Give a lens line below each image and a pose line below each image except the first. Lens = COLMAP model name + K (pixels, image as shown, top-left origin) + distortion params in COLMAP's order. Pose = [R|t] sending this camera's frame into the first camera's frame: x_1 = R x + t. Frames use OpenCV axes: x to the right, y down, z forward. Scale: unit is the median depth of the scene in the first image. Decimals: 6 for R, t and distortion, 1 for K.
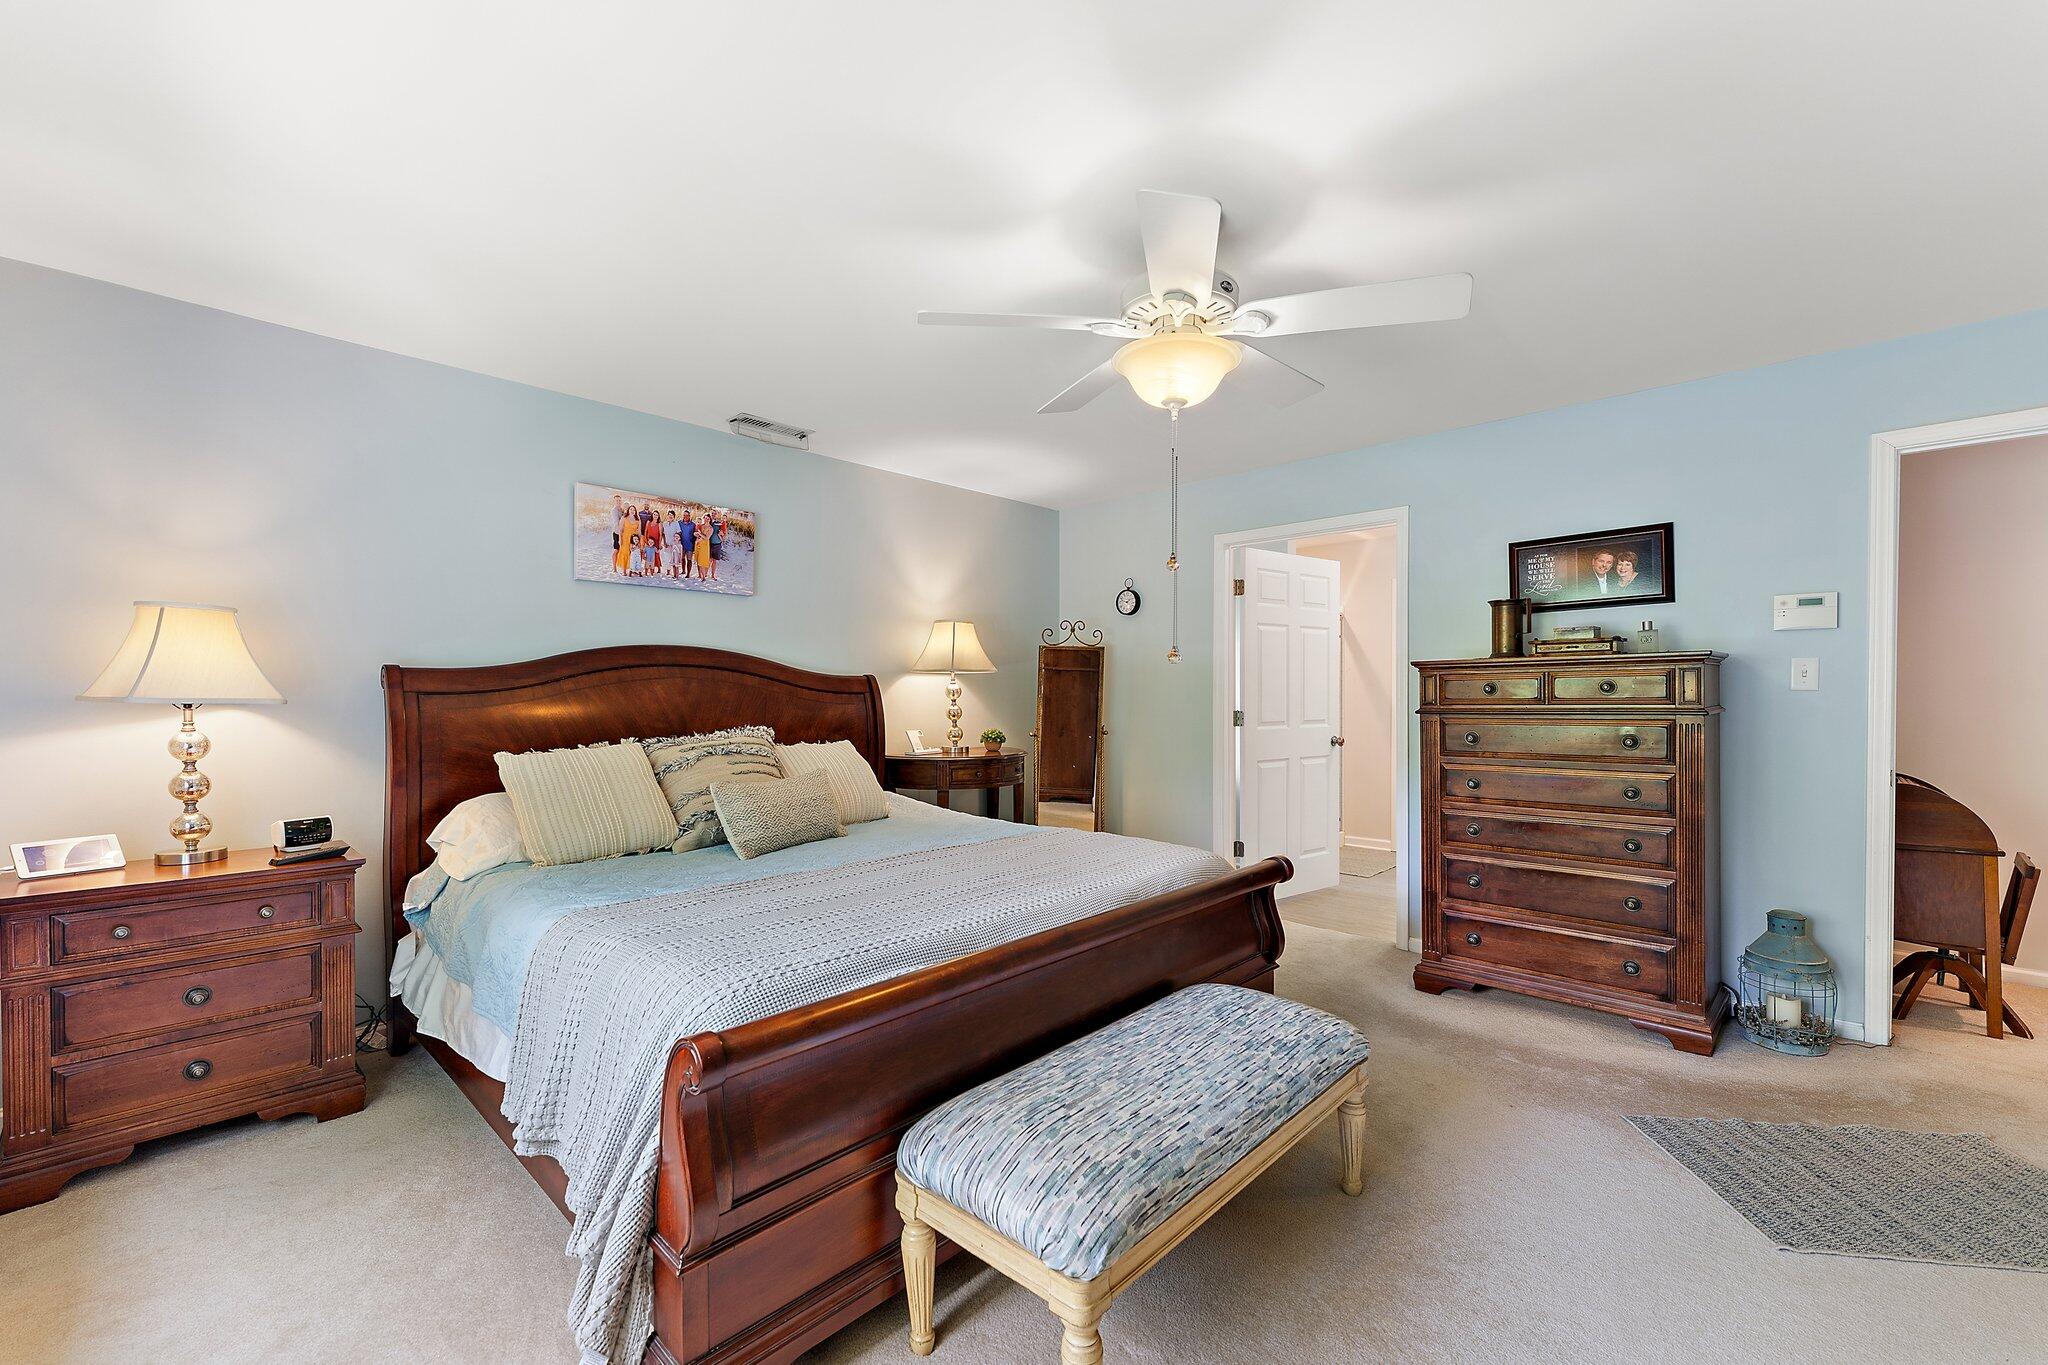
lens RADIAL K [[824.4, 0, 1020.5], [0, 824.4, 692.9], [0, 0, 1]] dist [-0.006326, 0.001045]
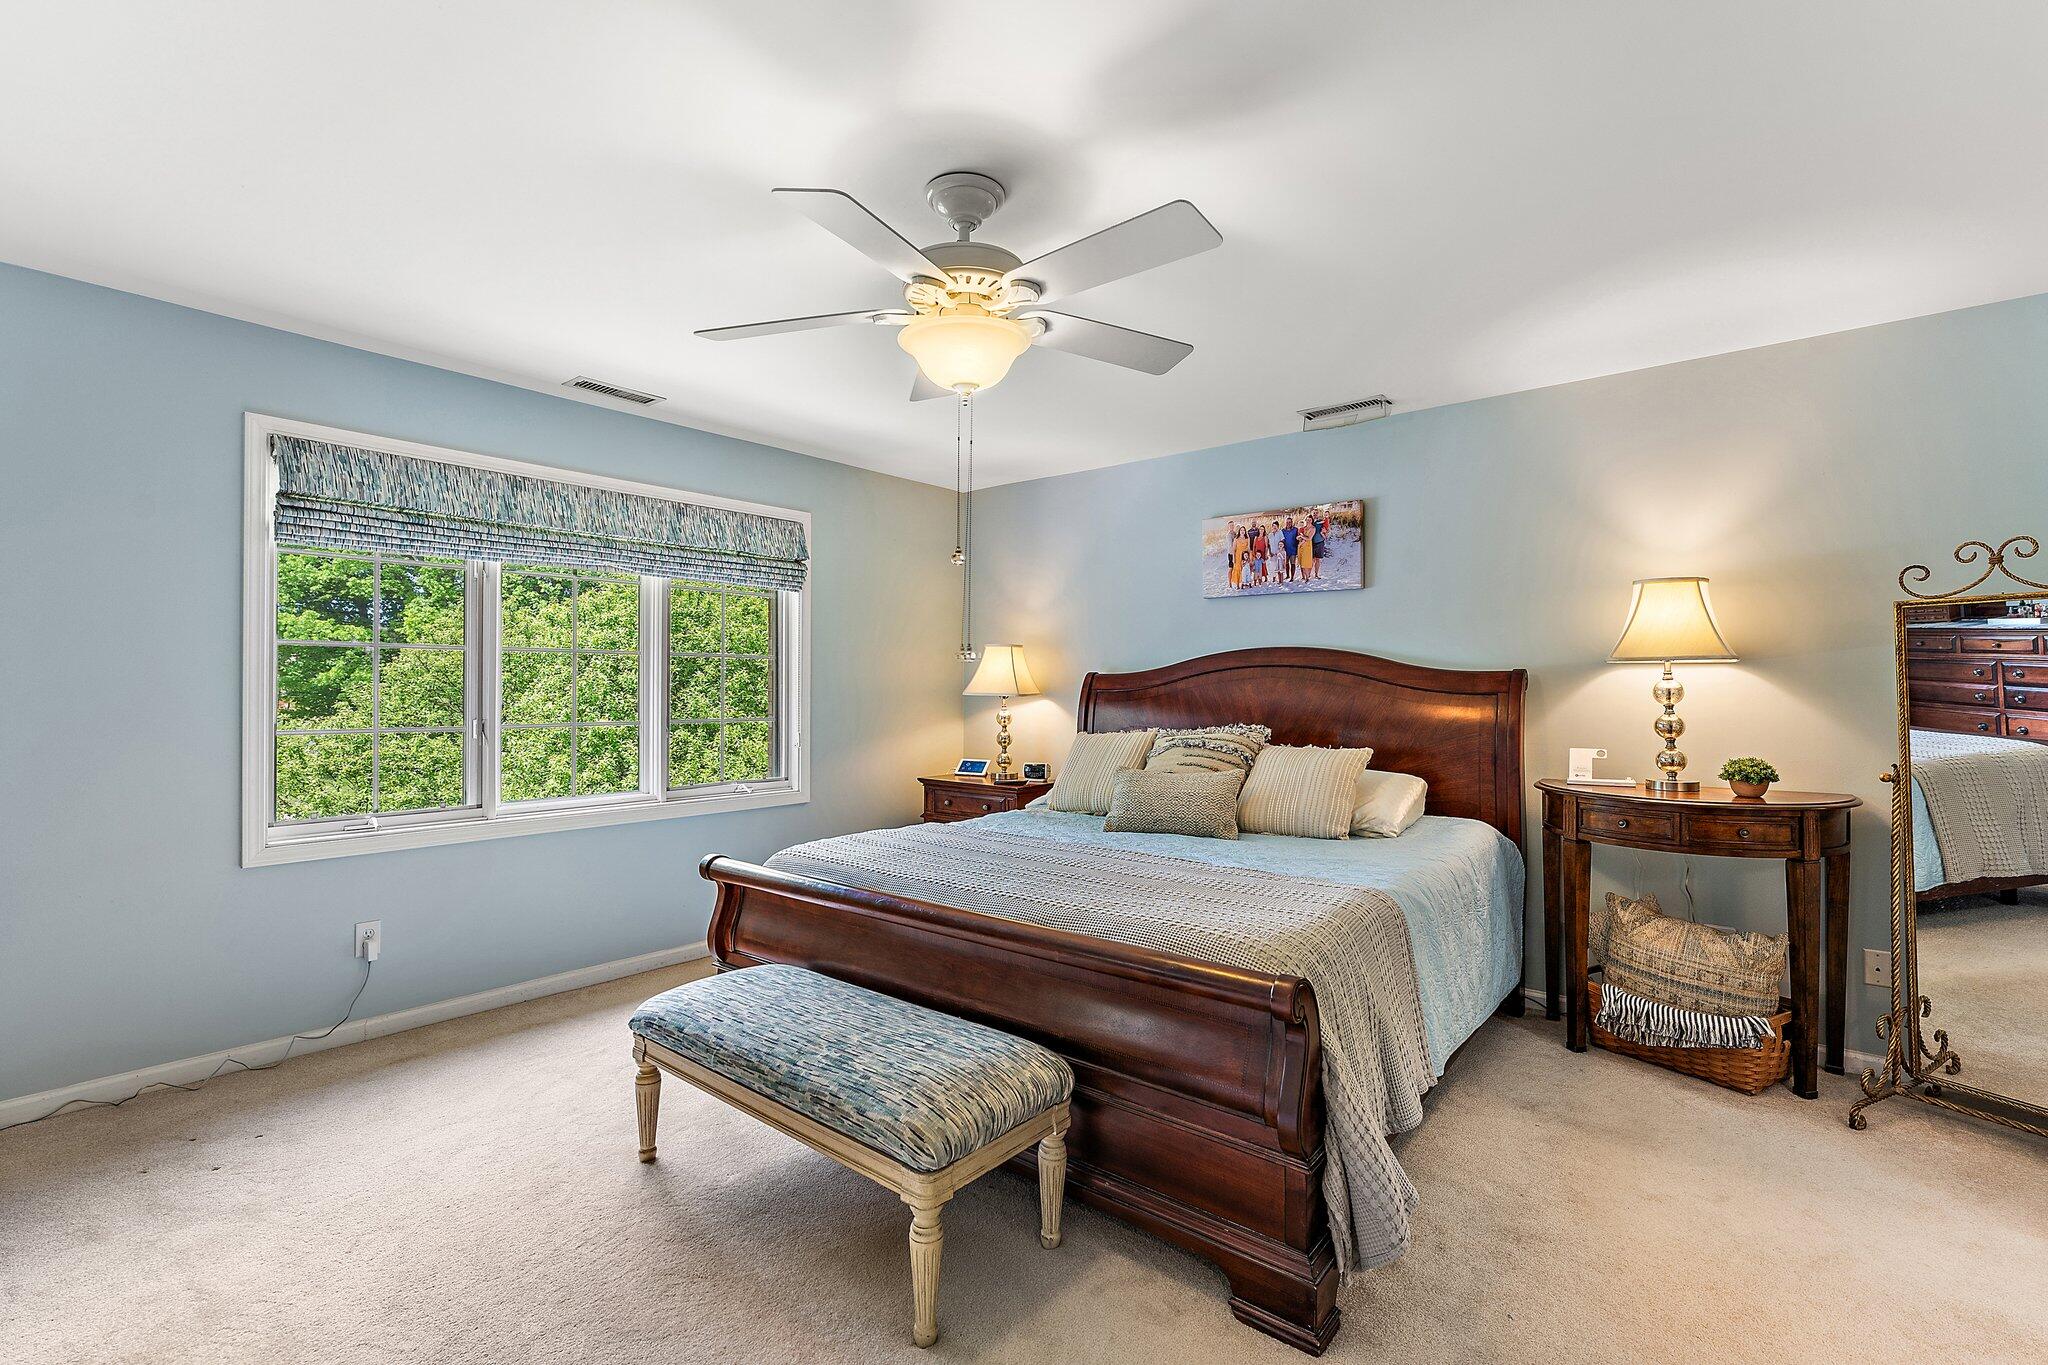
lens RADIAL K [[898.8, 0, 1020.1], [0, 898.8, 676.5], [0, 0, 1]] dist [0.000770, 0.000345]
pose [[0.081852, -0.010523, -0.996589, 0.708266], [-0.002717, 0.999938, -0.010781, -0.006206], [0.996641, 0.003591, 0.081818, 0.570511]]
